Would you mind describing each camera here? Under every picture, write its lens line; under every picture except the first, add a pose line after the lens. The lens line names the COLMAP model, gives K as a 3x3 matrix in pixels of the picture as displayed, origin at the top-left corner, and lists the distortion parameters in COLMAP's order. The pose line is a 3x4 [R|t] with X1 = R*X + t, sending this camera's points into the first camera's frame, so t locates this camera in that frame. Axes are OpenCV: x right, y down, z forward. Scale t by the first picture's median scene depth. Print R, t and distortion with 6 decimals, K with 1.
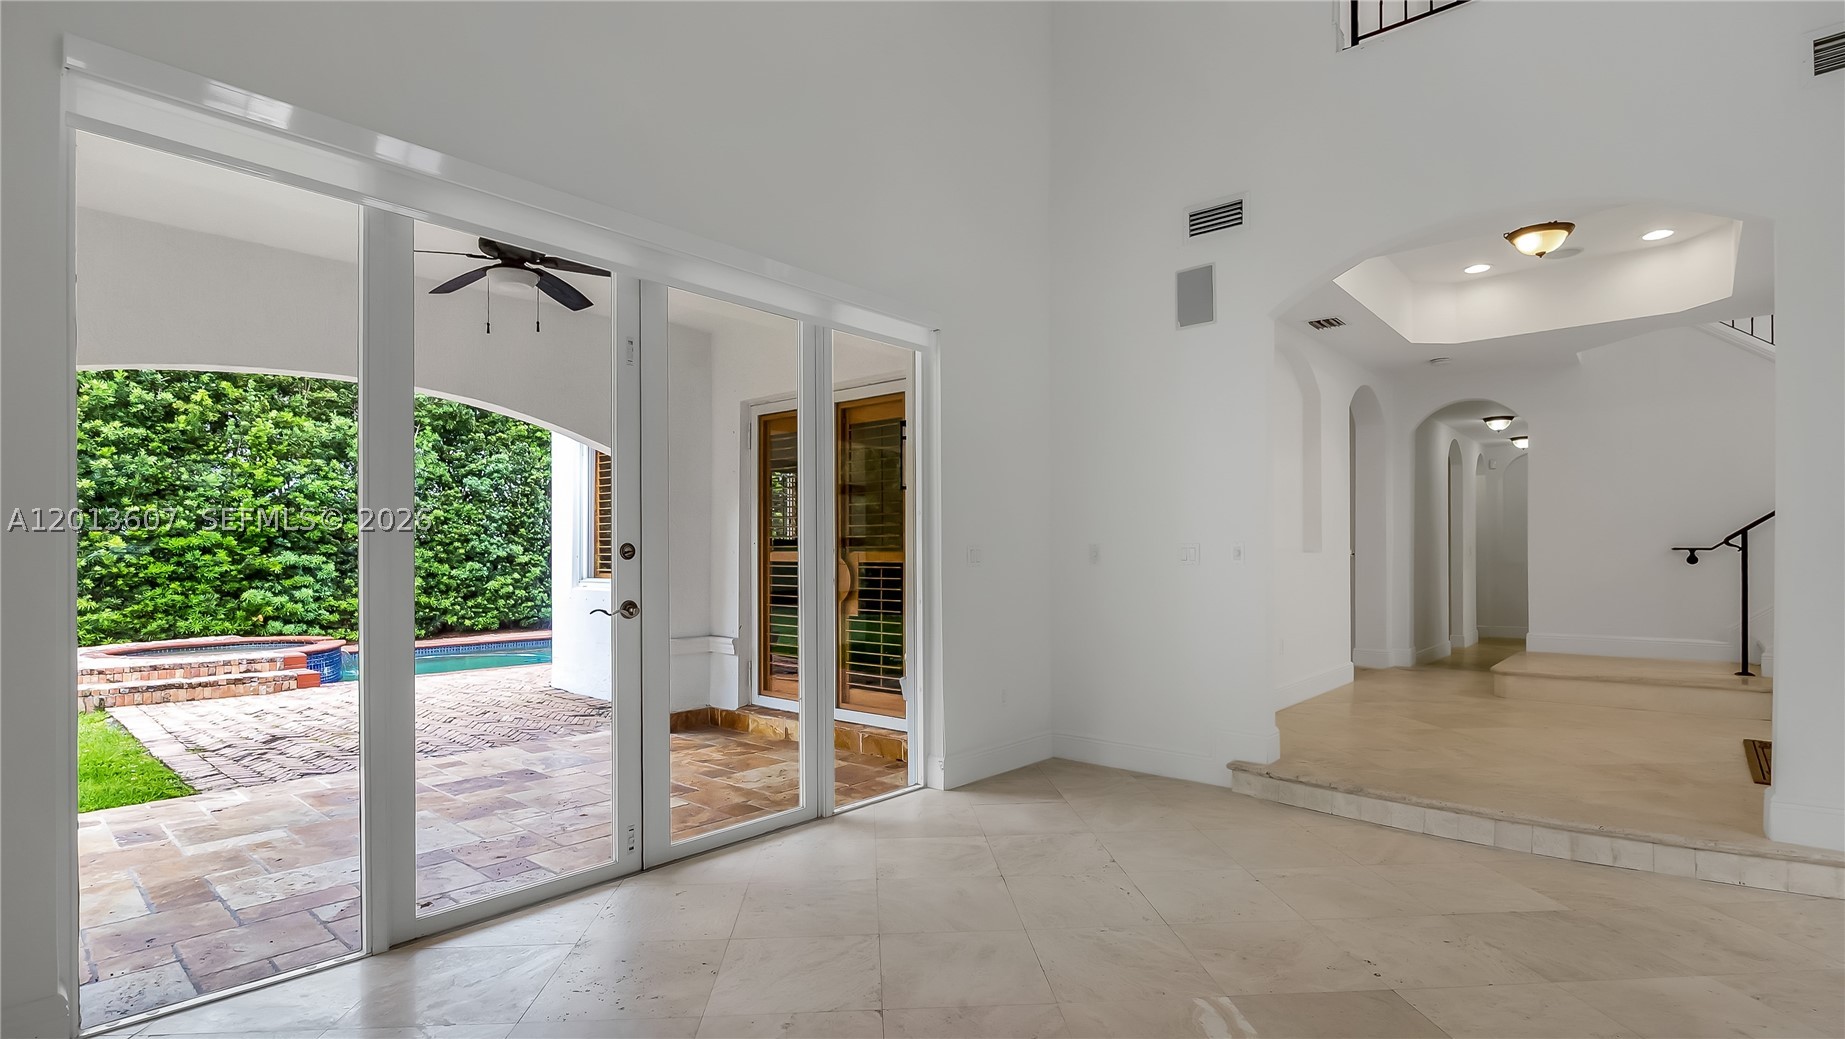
lens RADIAL K [[876.5, 0, 927.9], [0, 876.5, 551.4], [0, 0, 1]] dist [-0.002558, -0.000197]
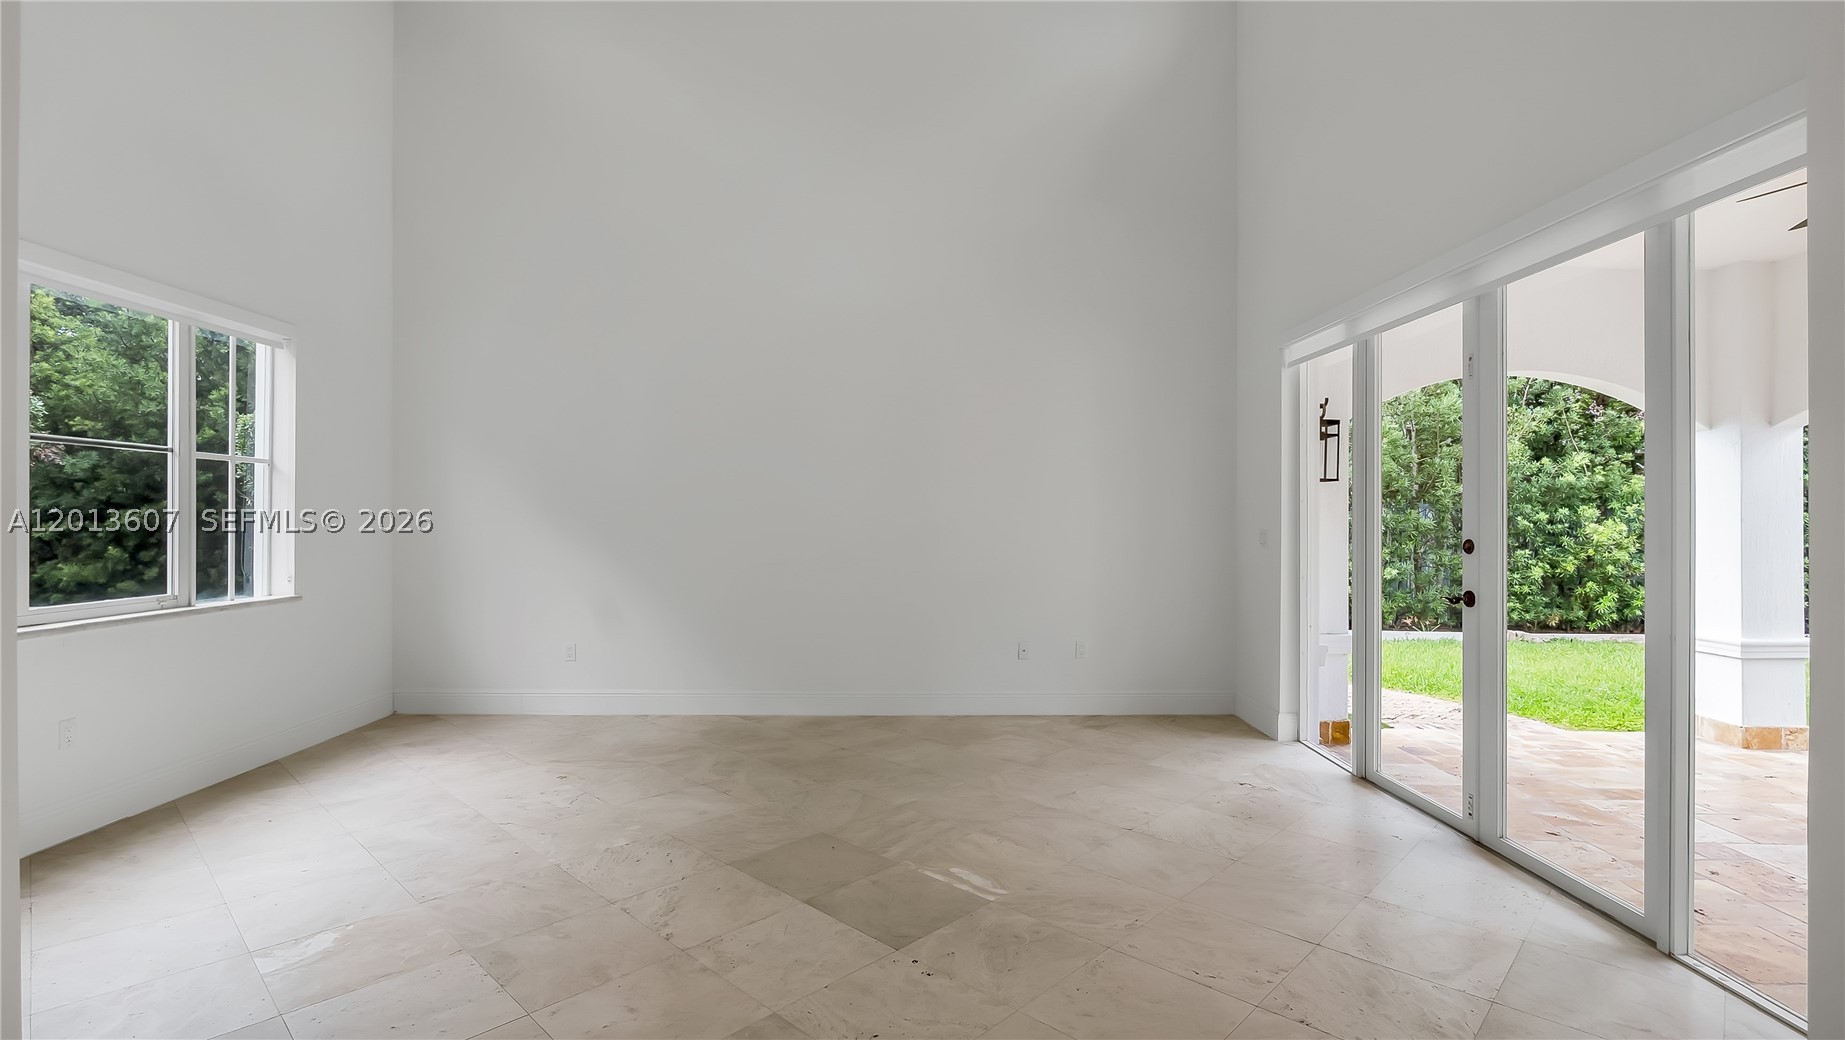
lens RADIAL K [[861.8, 0, 920.7], [0, 861.8, 514.8], [0, 0, 1]] dist [-0.004127, -0.000234]
pose [[-0.742961, 0.000766, -0.669334, 1.143711], [0.000972, 1.000000, 0.000066, -0.054022], [0.669334, -0.000602, -0.742961, 1.688867]]
